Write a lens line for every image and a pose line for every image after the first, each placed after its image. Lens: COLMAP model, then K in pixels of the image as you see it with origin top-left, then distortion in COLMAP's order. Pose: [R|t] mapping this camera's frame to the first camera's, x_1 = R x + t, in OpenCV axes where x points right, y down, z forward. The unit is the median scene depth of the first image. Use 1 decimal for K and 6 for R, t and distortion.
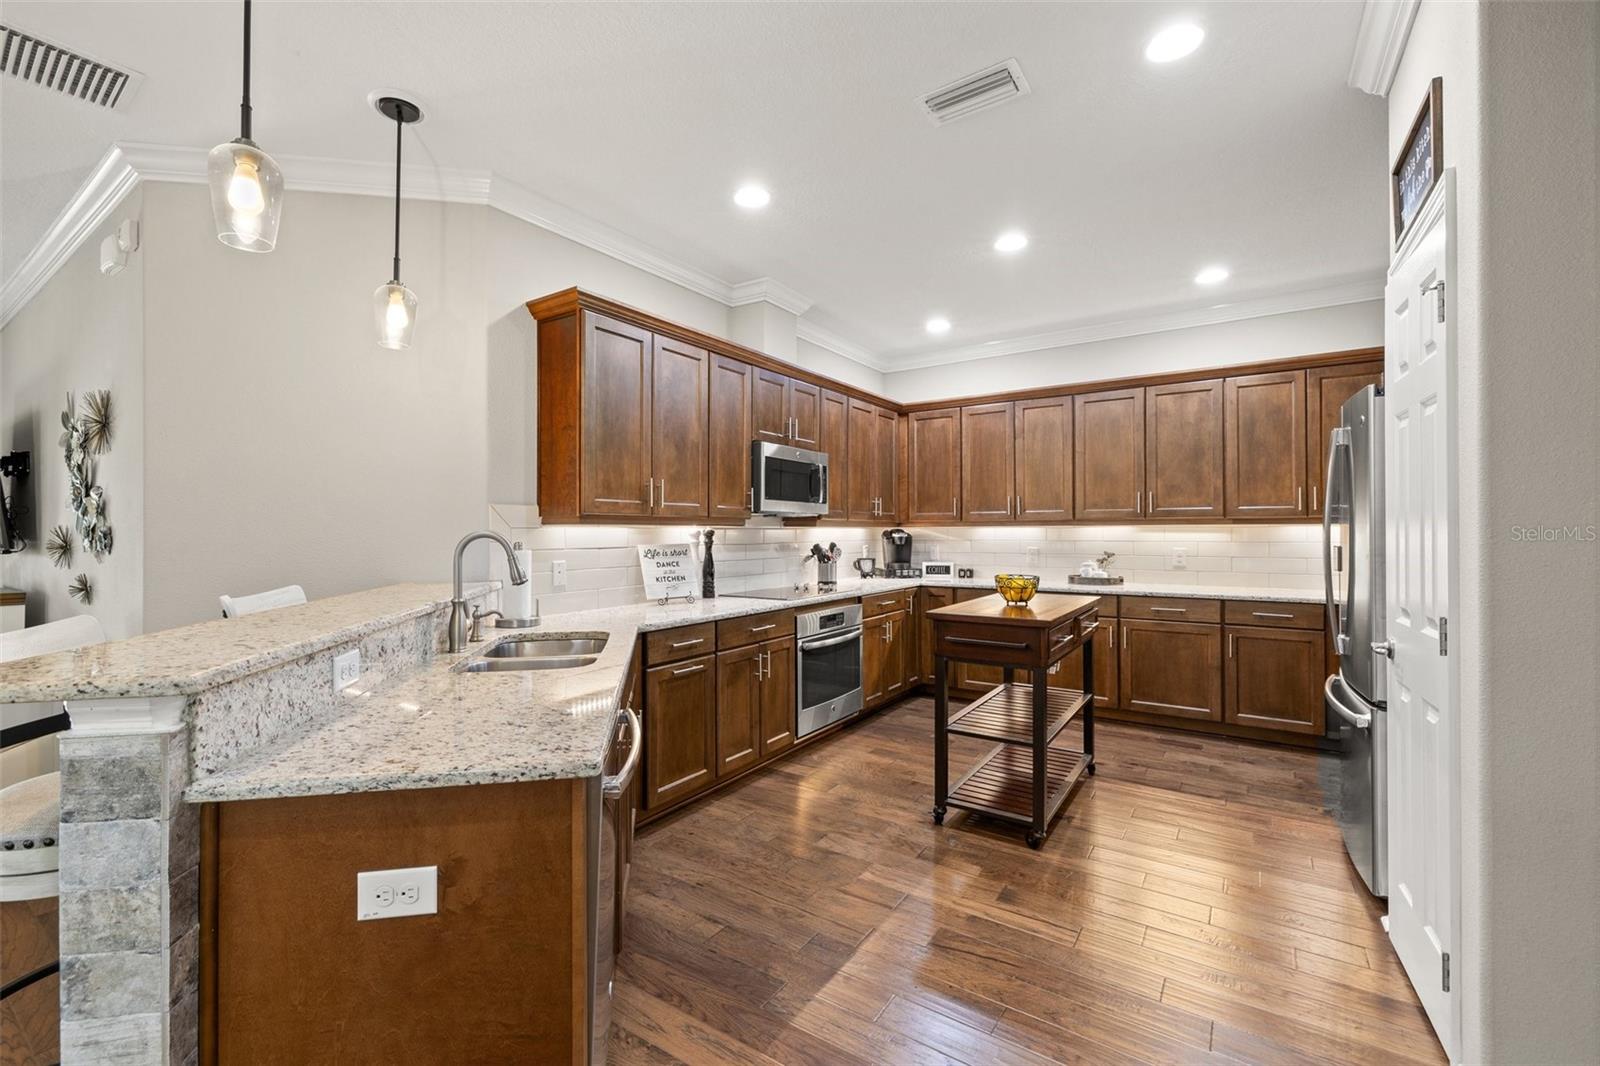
lens RADIAL K [[672.1, 0, 782.8], [0, 672.1, 526.0], [0, 0, 1]] dist [0.002104, -0.000212]
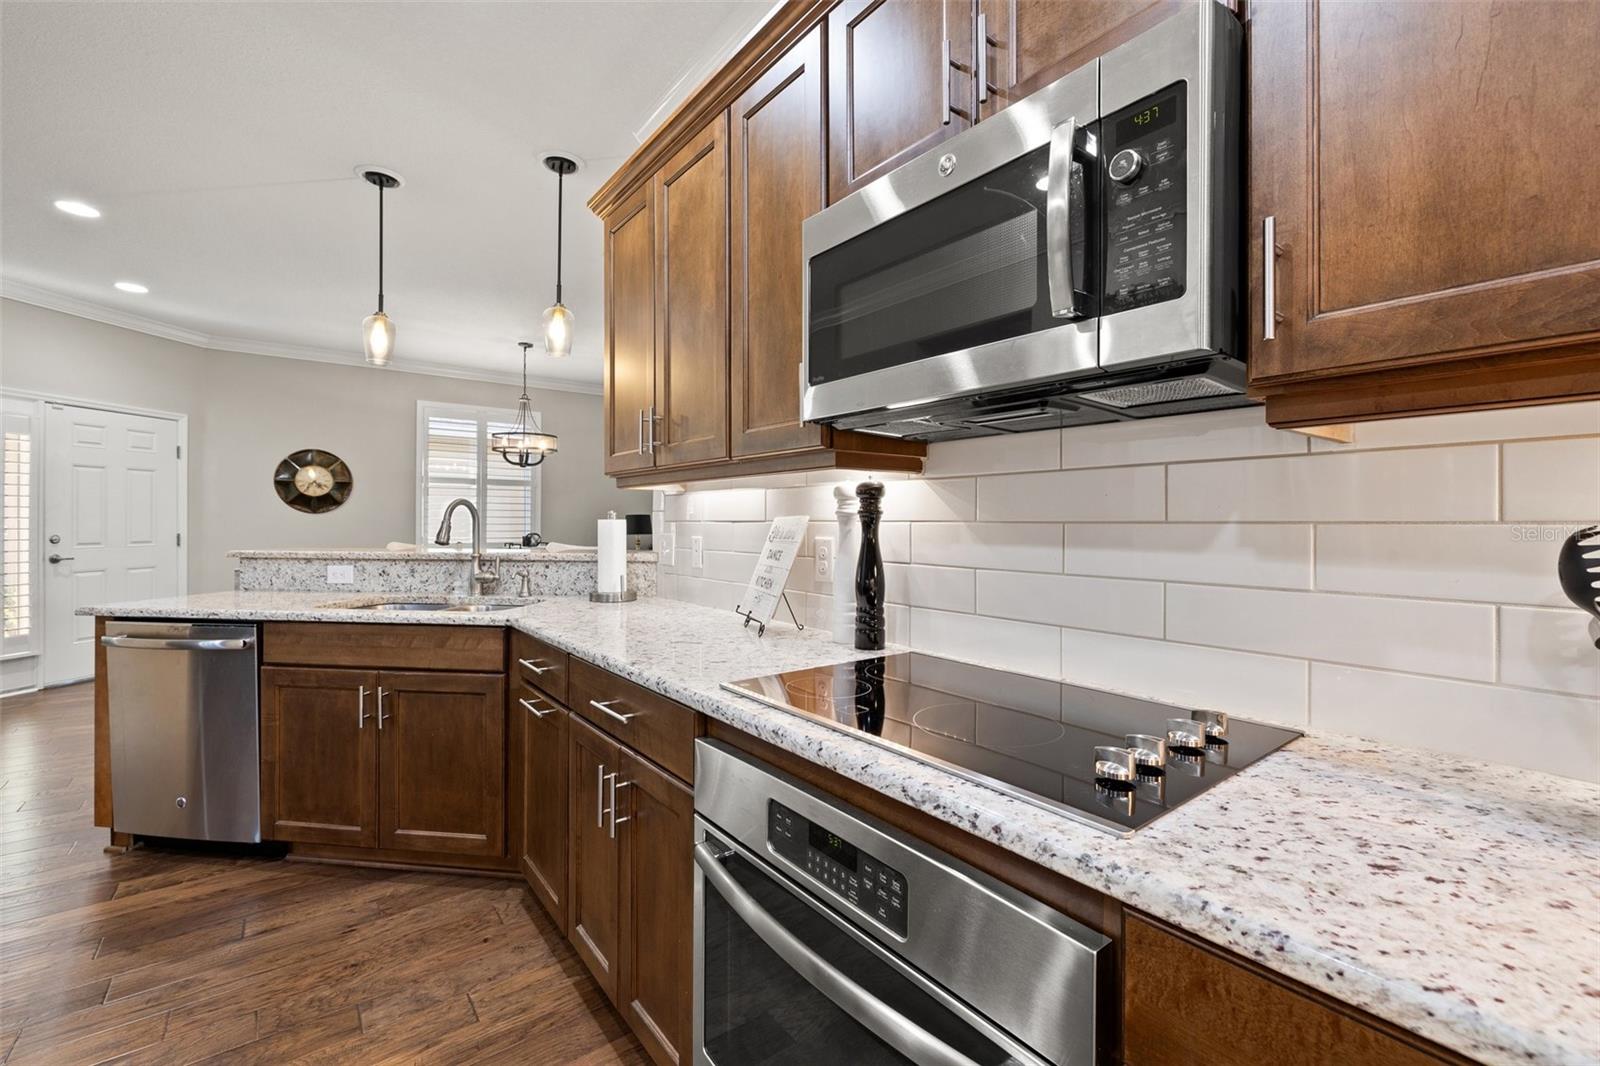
lens RADIAL K [[672.1, 0, 799.2], [0, 672.1, 519.0], [0, 0, 1]] dist [0.002104, -0.000212]
pose [[-0.297262, -0.000825, -0.954796, 0.285247], [0.006112, 0.999977, -0.002767, 0.027417], [0.954776, -0.006658, -0.297250, 1.038397]]
